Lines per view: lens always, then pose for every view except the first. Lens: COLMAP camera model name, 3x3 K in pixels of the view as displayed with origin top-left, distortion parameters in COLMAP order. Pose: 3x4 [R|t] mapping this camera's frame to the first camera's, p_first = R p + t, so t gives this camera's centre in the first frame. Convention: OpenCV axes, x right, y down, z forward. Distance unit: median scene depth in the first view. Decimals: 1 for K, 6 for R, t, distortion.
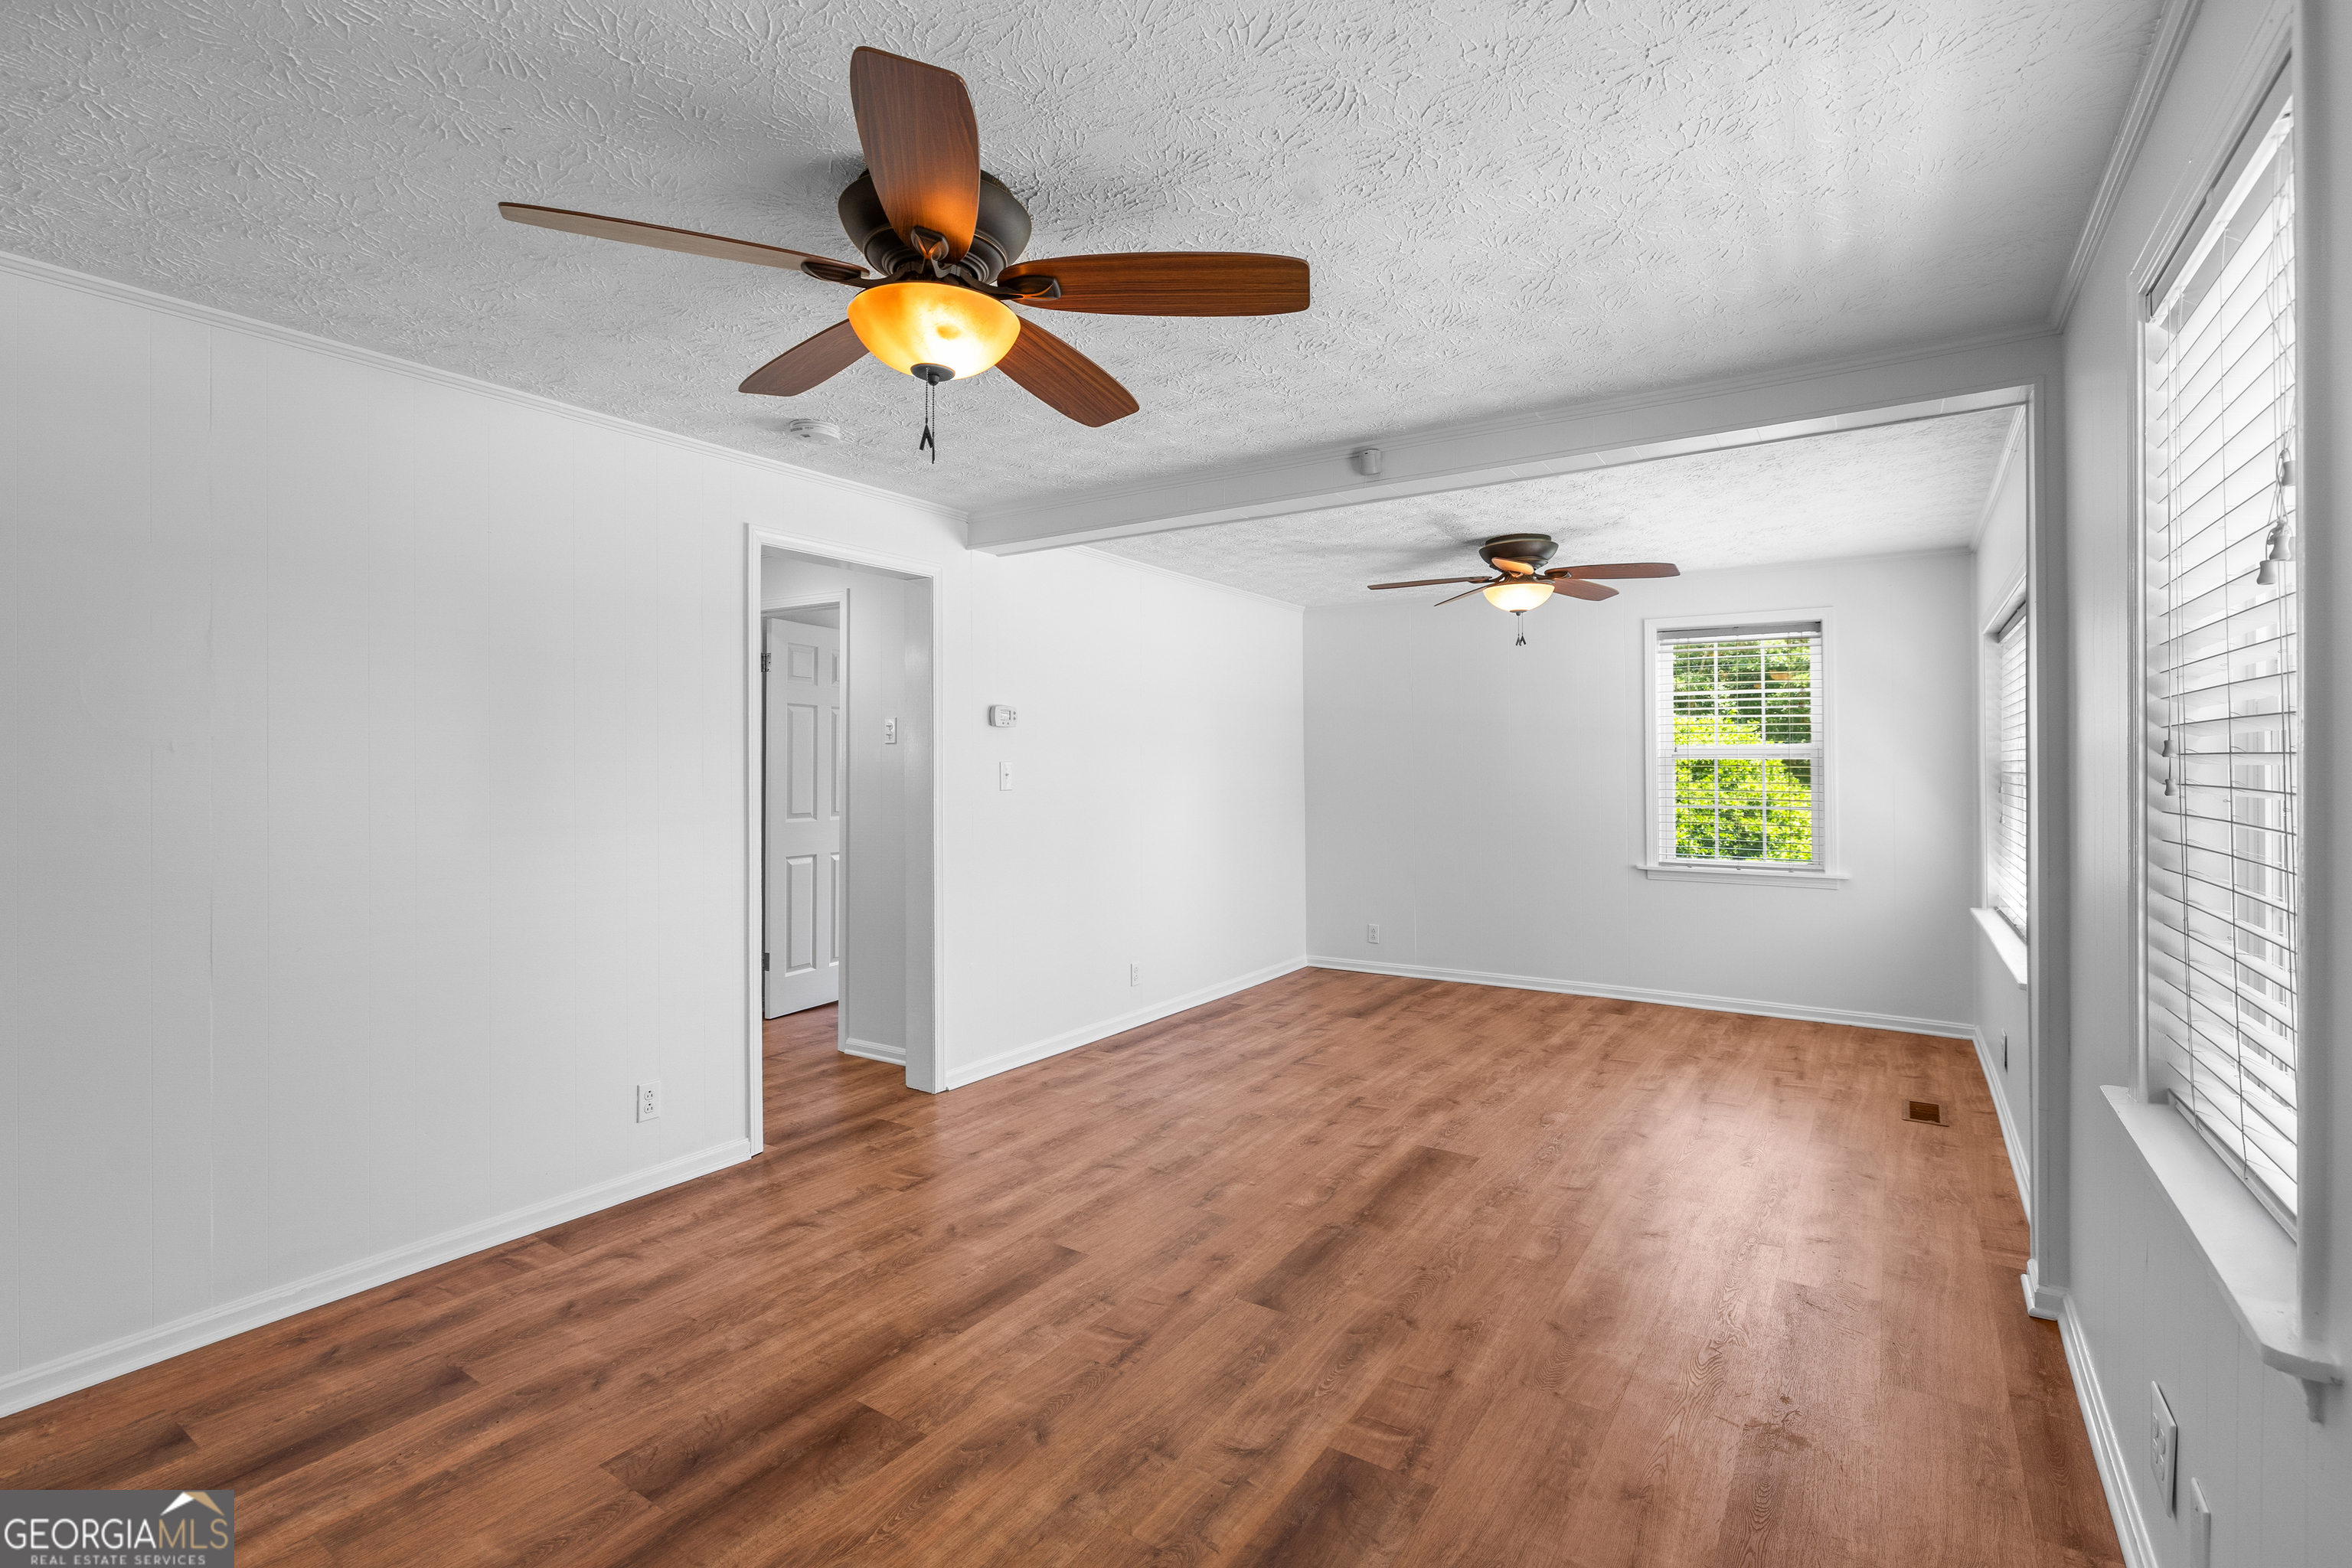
lens RADIAL K [[1097.3, 0, 1168.7], [0, 1097.3, 767.9], [0, 0, 1]] dist [-0.001144, 0.000141]
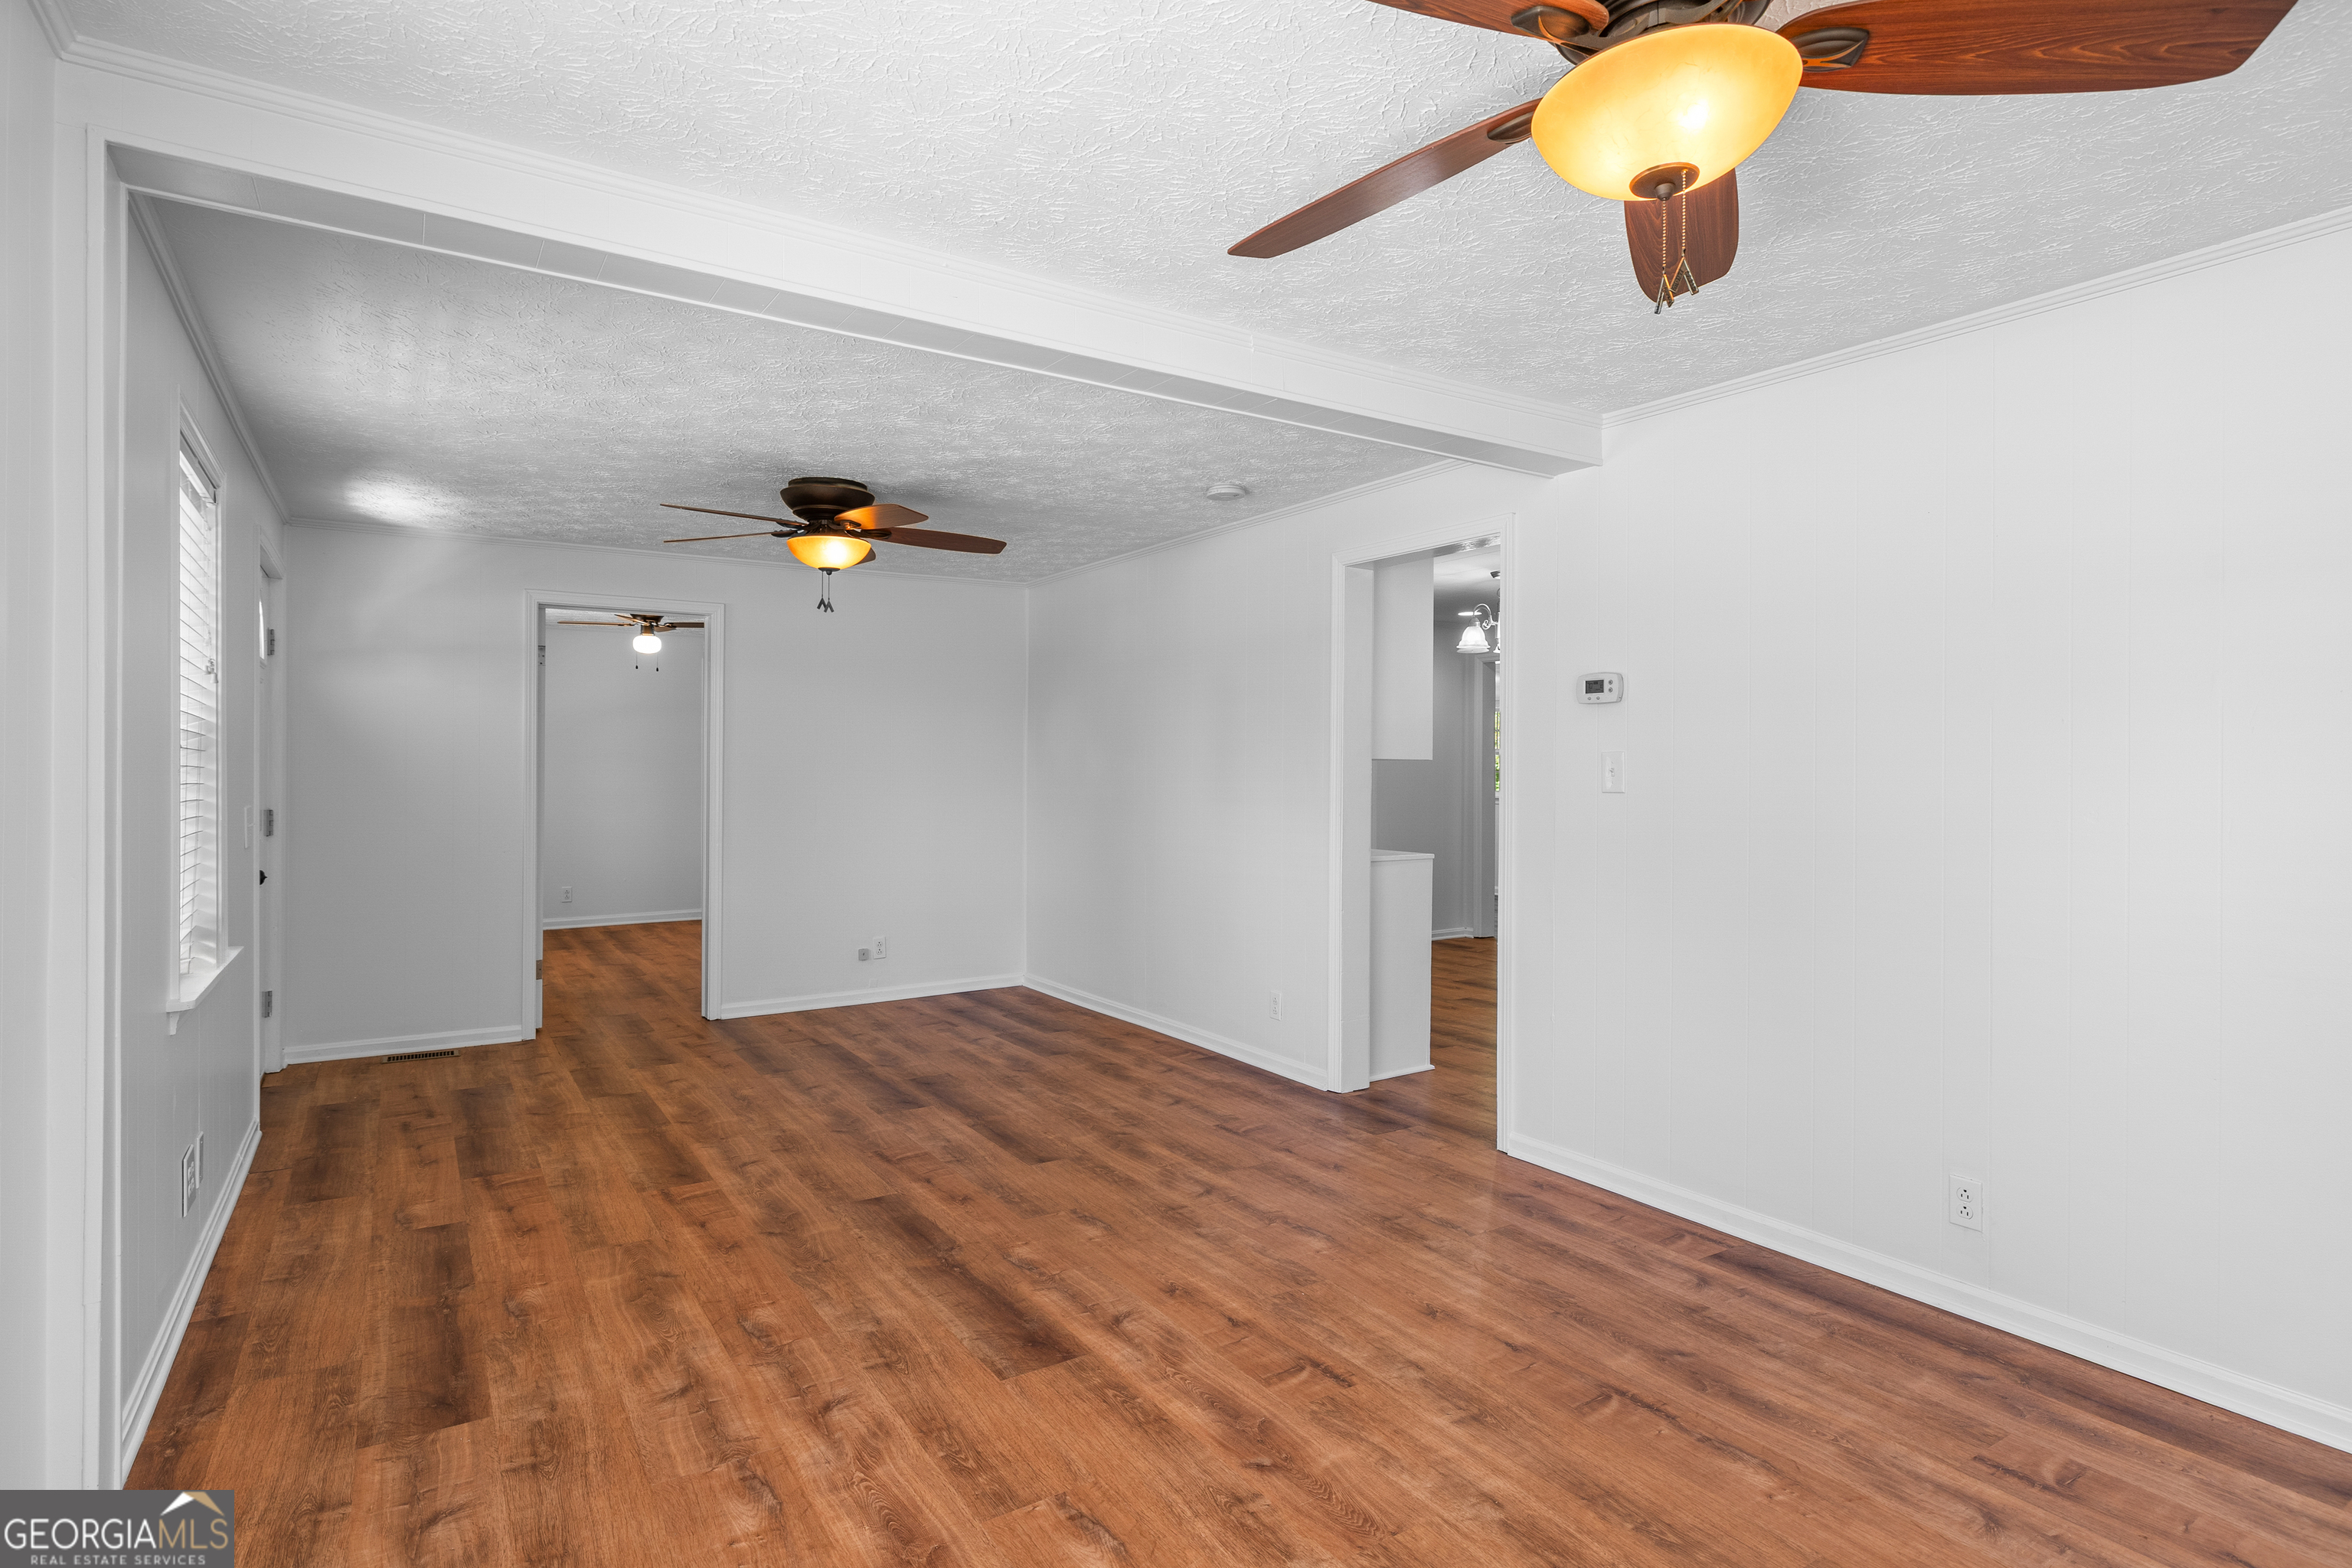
lens RADIAL K [[1236.4, 0, 1176.0], [0, 1236.4, 784.0], [0, 0, 1]] dist [-0.000317, -0.000183]
pose [[-0.418093, 0.008987, -0.908360, 0.954075], [-0.004024, 0.999923, 0.011745, 0.011467], [0.908395, 0.008566, -0.418025, 1.506219]]
